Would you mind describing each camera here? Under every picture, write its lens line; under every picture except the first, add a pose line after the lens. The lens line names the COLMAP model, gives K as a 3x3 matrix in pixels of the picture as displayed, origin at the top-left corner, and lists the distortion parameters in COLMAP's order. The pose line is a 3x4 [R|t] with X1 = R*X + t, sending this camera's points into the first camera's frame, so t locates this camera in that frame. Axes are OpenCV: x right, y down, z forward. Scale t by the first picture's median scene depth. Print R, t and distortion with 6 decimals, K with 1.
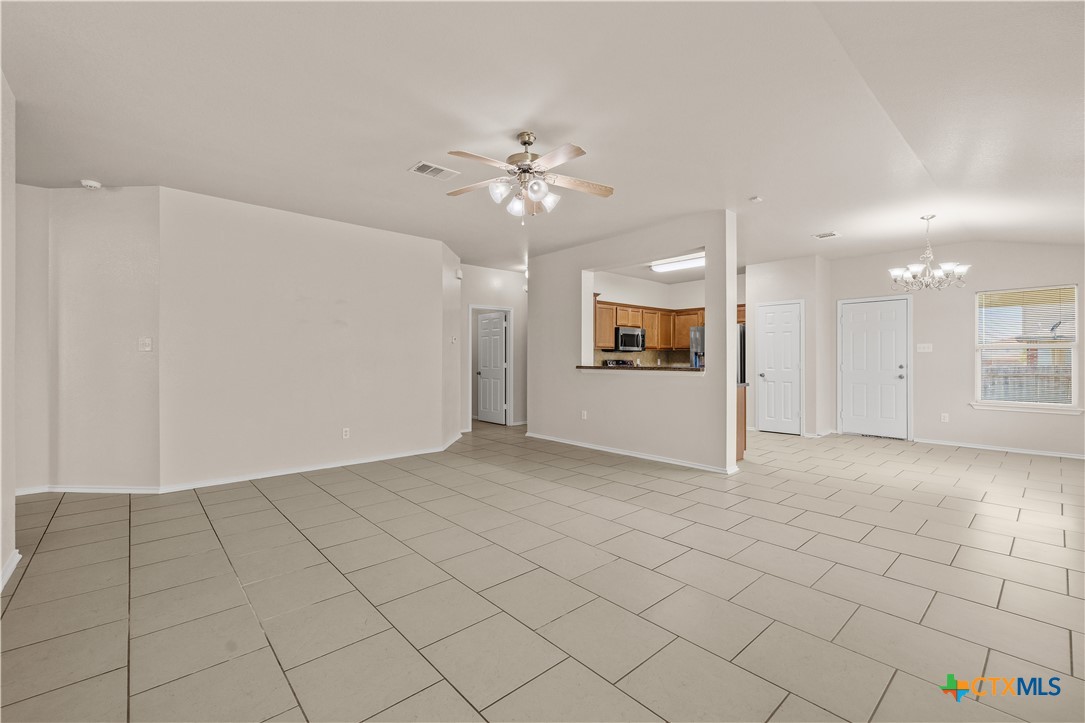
lens RADIAL K [[455.1, 0, 538.0], [0, 455.1, 357.8], [0, 0, 1]] dist [-0.000112, -0.000079]
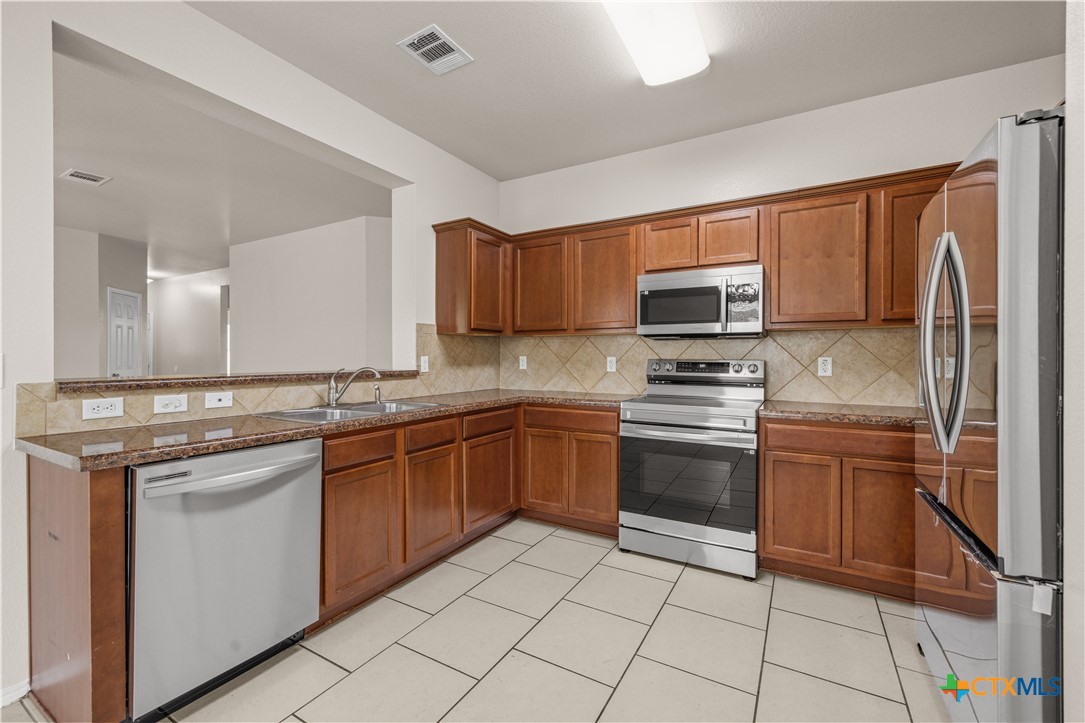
lens RADIAL K [[455.1, 0, 538.0], [0, 455.1, 357.8], [0, 0, 1]] dist [-0.000112, -0.000079]
pose [[0.310023, 0.003557, -0.950722, 0.576231], [0.002732, 0.999986, 0.004632, 0.001209], [0.950725, -0.004033, 0.310009, 0.874513]]
